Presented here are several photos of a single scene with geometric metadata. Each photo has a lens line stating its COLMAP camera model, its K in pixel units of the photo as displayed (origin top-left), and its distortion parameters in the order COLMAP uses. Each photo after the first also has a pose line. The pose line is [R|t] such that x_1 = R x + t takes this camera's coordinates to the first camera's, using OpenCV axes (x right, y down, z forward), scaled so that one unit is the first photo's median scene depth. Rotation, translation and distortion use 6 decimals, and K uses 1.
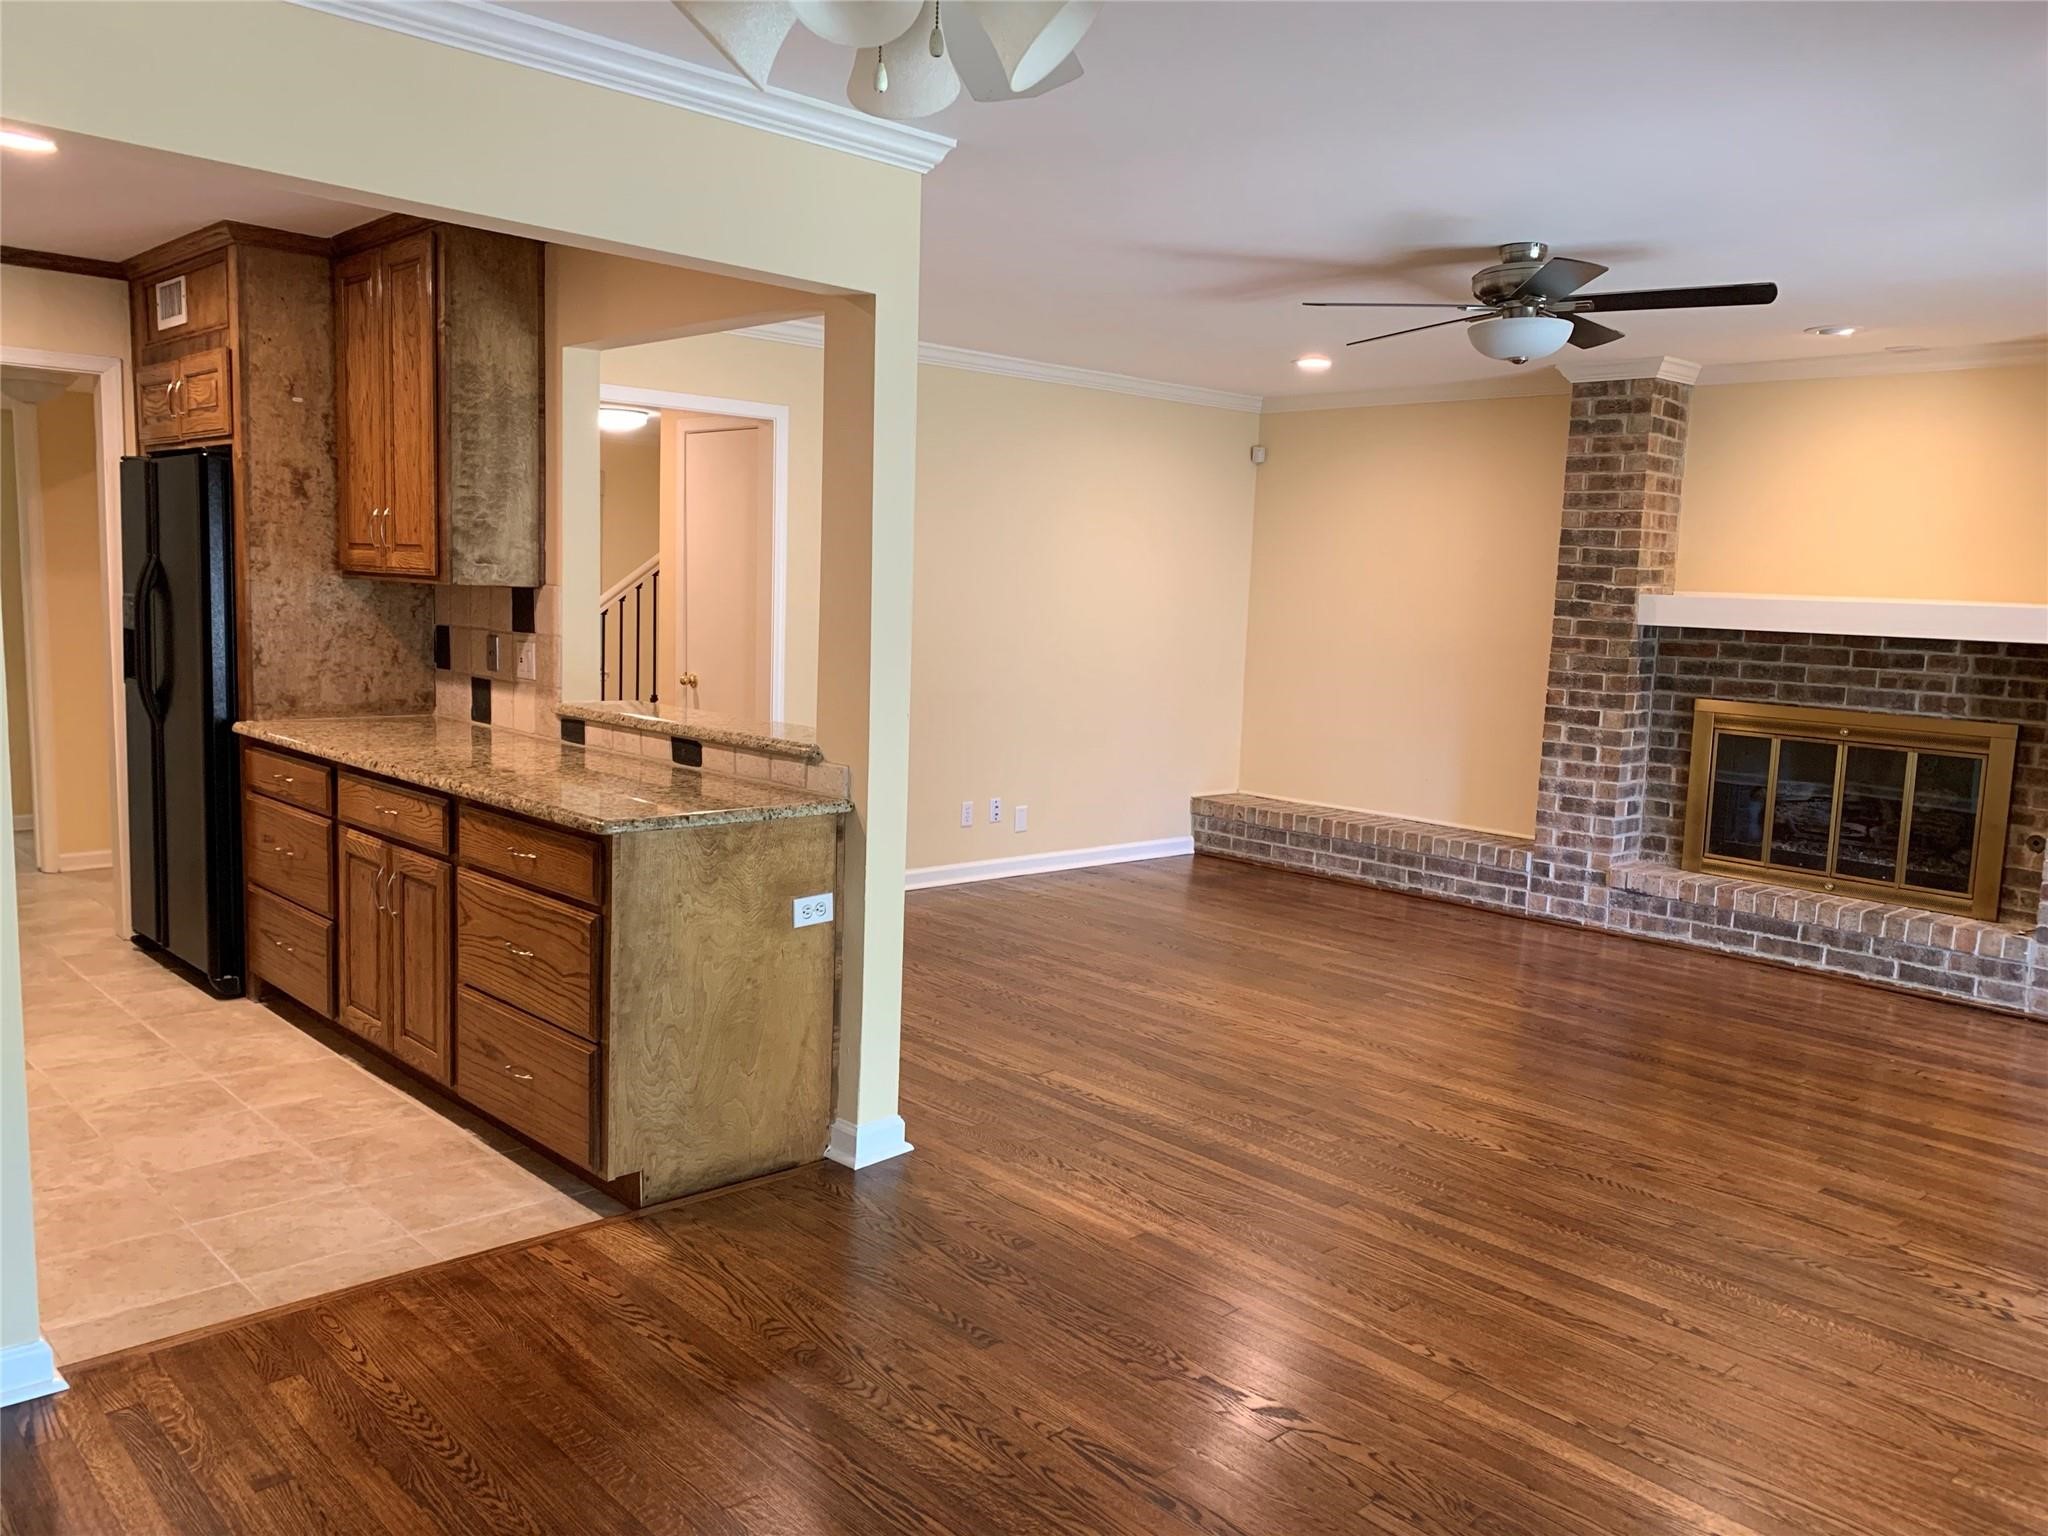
lens RADIAL K [[1564.9, 0, 1007.5], [0, 1564.9, 748.3], [0, 0, 1]] dist [0.036984, -0.046475]
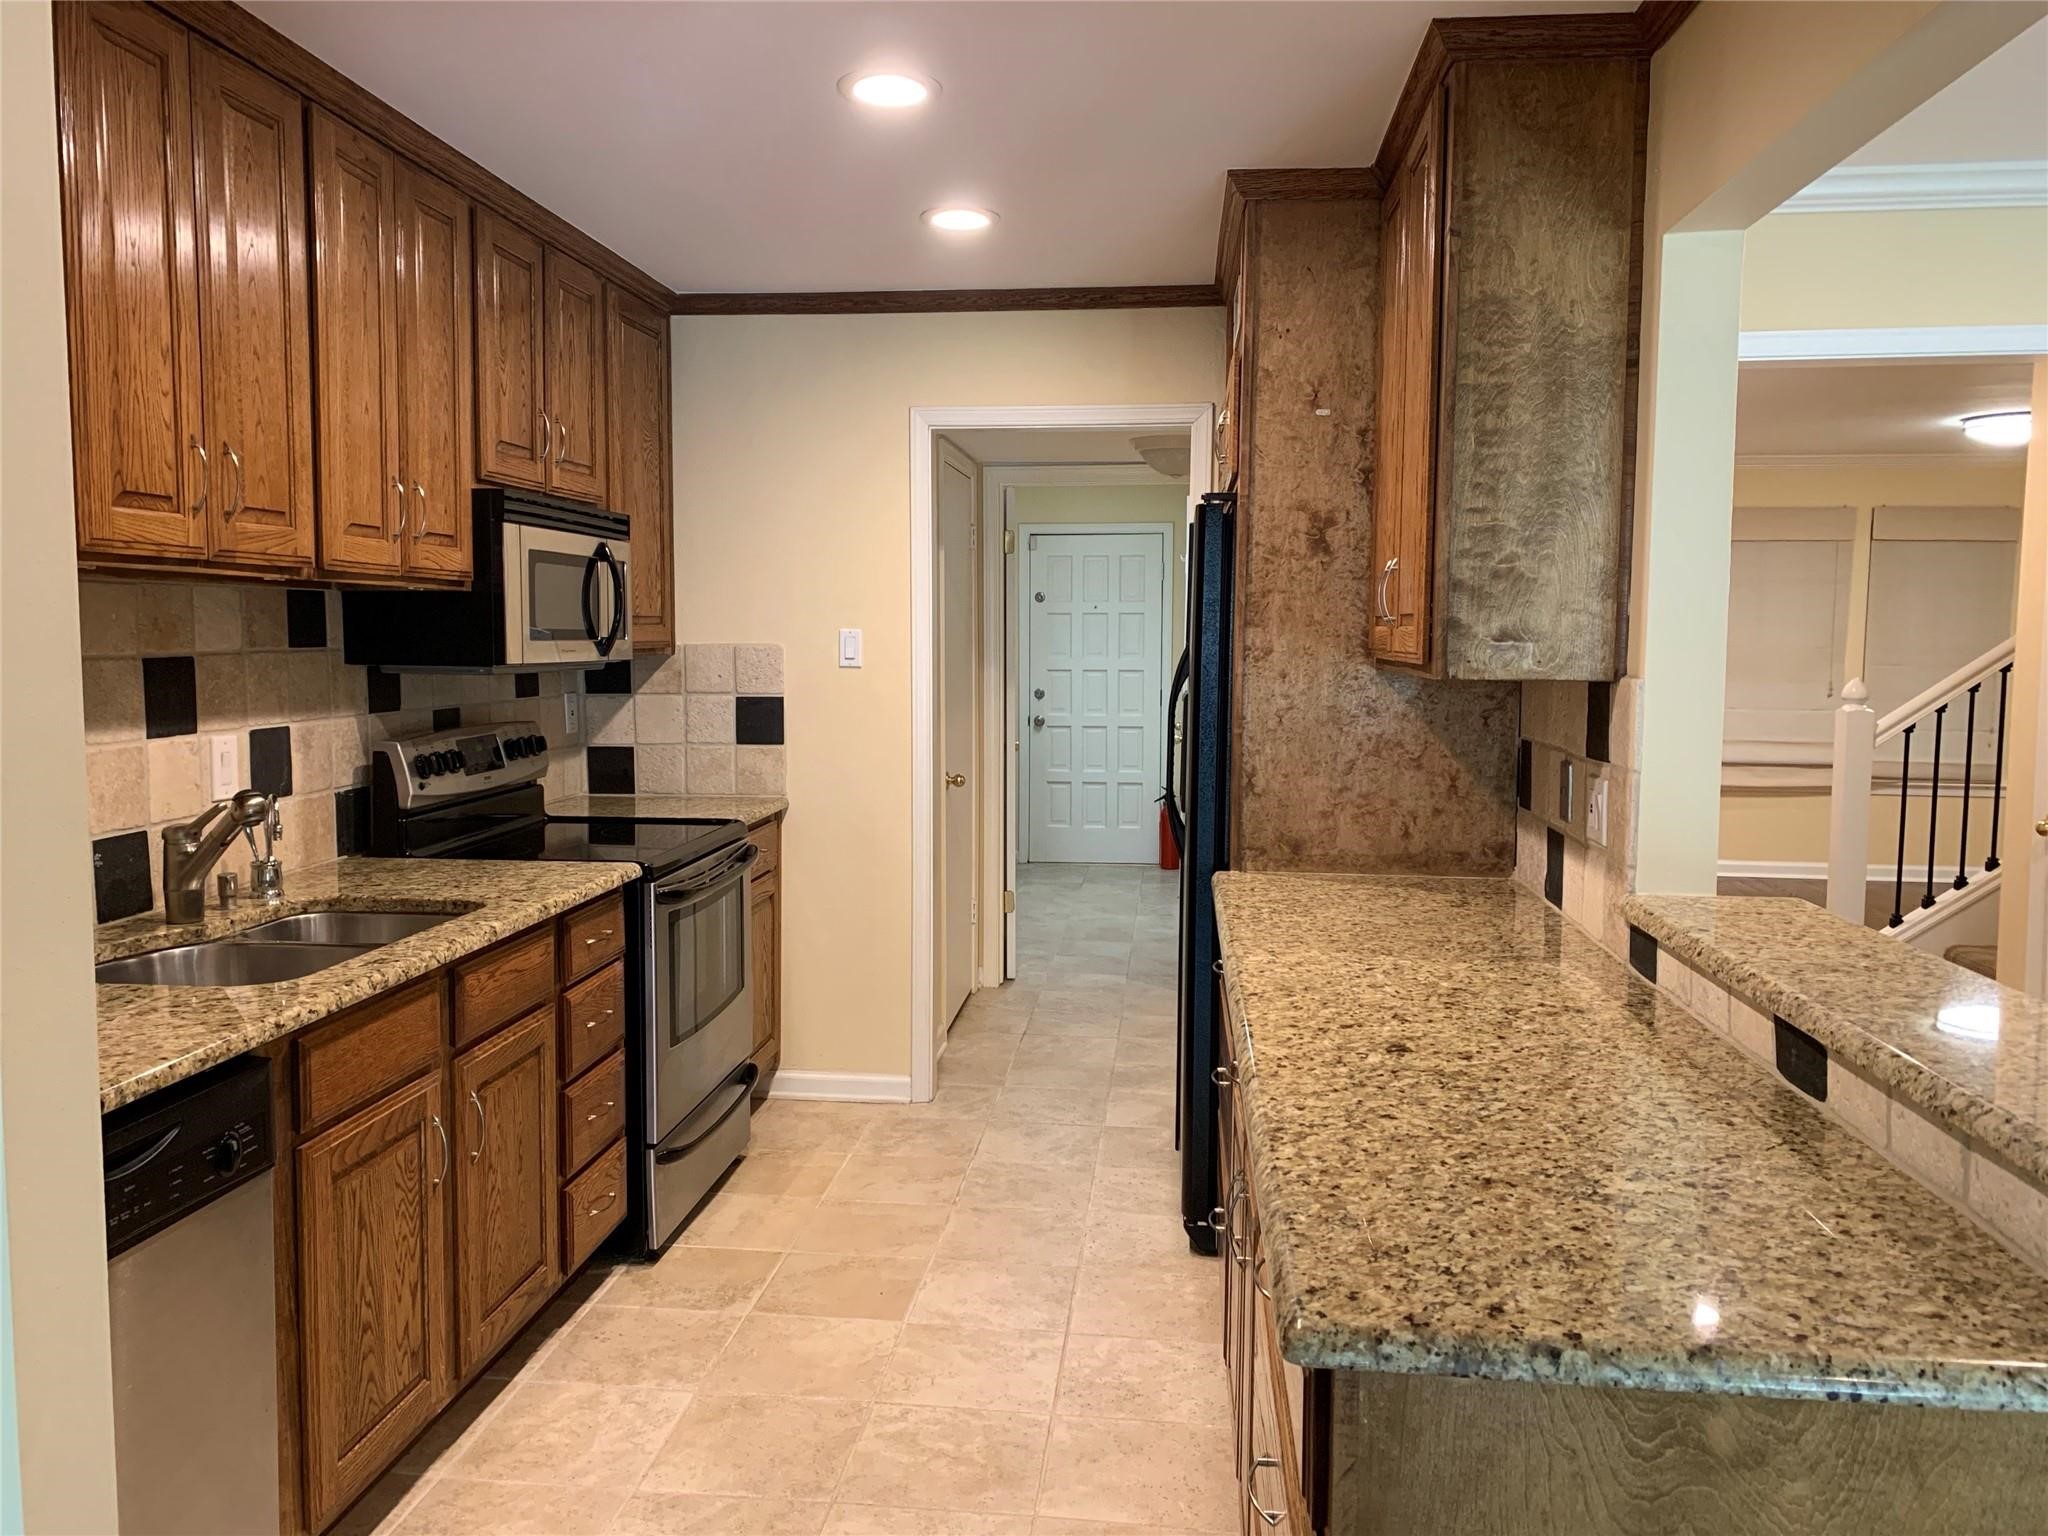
lens RADIAL K [[1564.9, 0, 988.6], [0, 1564.9, 750.4], [0, 0, 1]] dist [0.036984, -0.046475]
pose [[0.643584, 0.027477, -0.764882, -0.014881], [-0.066129, 0.997615, -0.019805, -0.050925], [0.762513, 0.063327, 0.643866, 0.460763]]
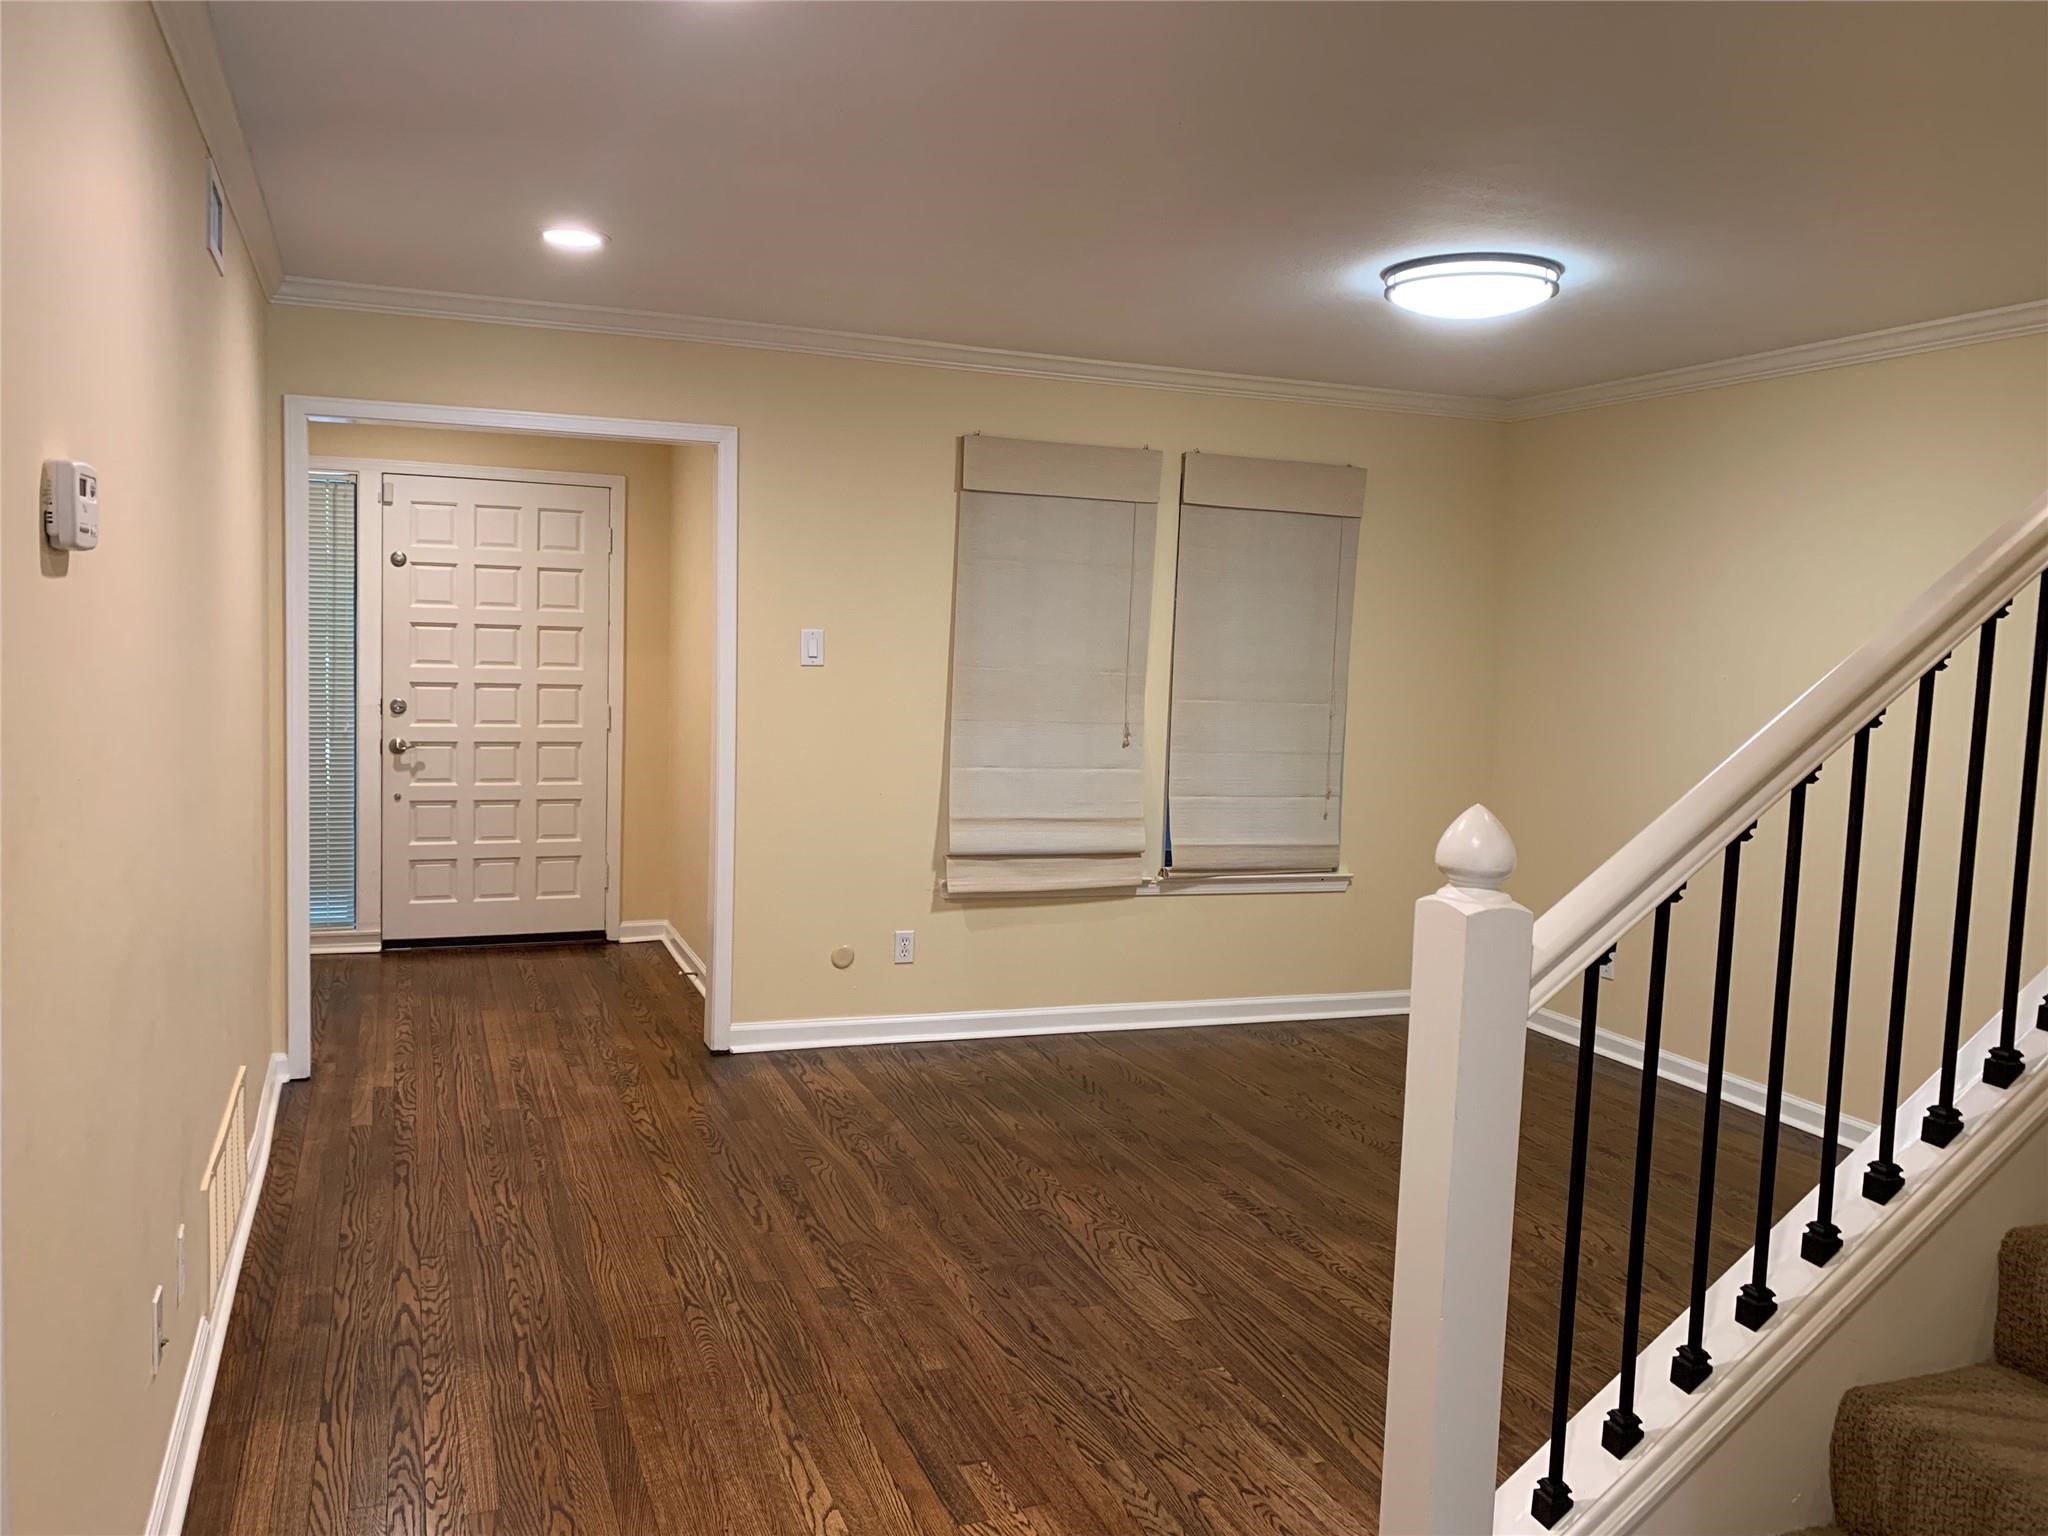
lens RADIAL K [[1564.9, 0, 1016.1], [0, 1564.9, 752.2], [0, 0, 1]] dist [0.036984, -0.046475]
pose [[0.930968, 0.022807, -0.364389, -0.437372], [-0.040163, 0.998387, -0.040123, -0.157354], [0.362886, 0.051988, 0.930382, 1.260172]]
